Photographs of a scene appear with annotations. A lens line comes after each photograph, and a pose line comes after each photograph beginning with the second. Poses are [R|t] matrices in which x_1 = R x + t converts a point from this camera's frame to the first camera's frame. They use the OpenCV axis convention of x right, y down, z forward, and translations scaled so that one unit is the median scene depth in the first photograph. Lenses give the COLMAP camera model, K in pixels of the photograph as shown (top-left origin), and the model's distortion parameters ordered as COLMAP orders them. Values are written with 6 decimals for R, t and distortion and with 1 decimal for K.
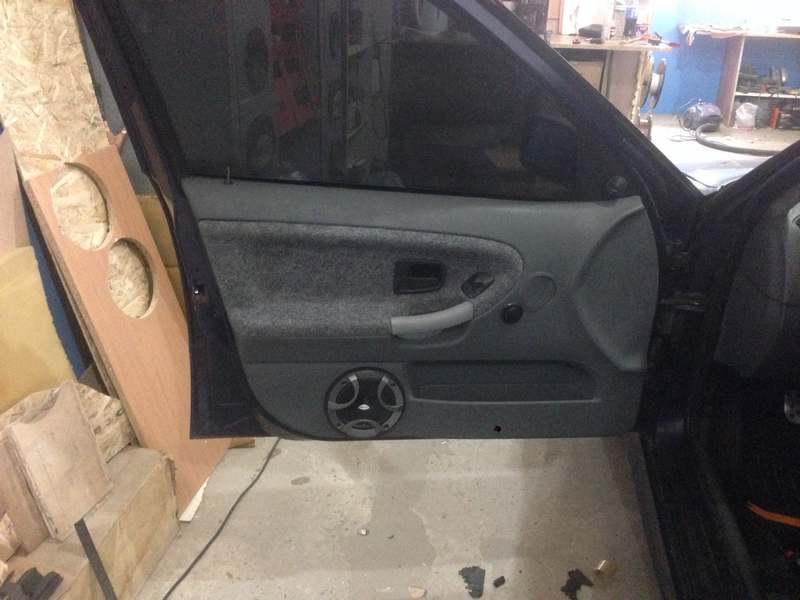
lens RADIAL K [[733.5, 0, 400.0], [0, 733.5, 300.0], [0, 0, 1]] dist [0.108582, -0.234750]
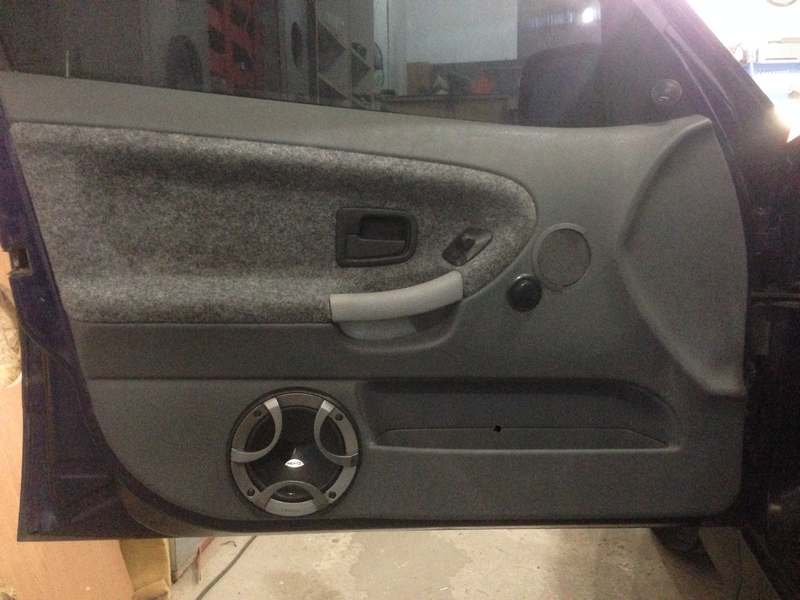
lens RADIAL K [[733.5, 0, 400.0], [0, 733.5, 300.0], [0, 0, 1]] dist [0.108582, -0.234750]
pose [[0.999280, -0.037840, 0.002726, 0.043739], [0.037054, 0.958054, -0.284183, 0.204068], [0.008142, 0.284080, 0.958766, 0.401231]]
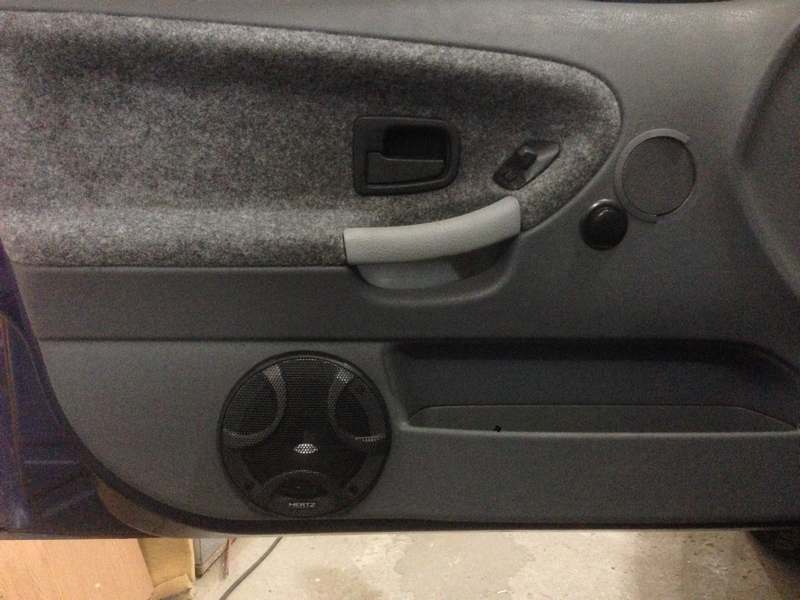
lens RADIAL K [[733.5, 0, 400.0], [0, 733.5, 300.0], [0, 0, 1]] dist [0.108582, -0.234750]
pose [[0.995890, -0.048181, -0.076689, 0.056007], [0.026448, 0.964558, -0.262542, 0.190327], [0.086621, 0.259435, 0.961868, 0.553052]]
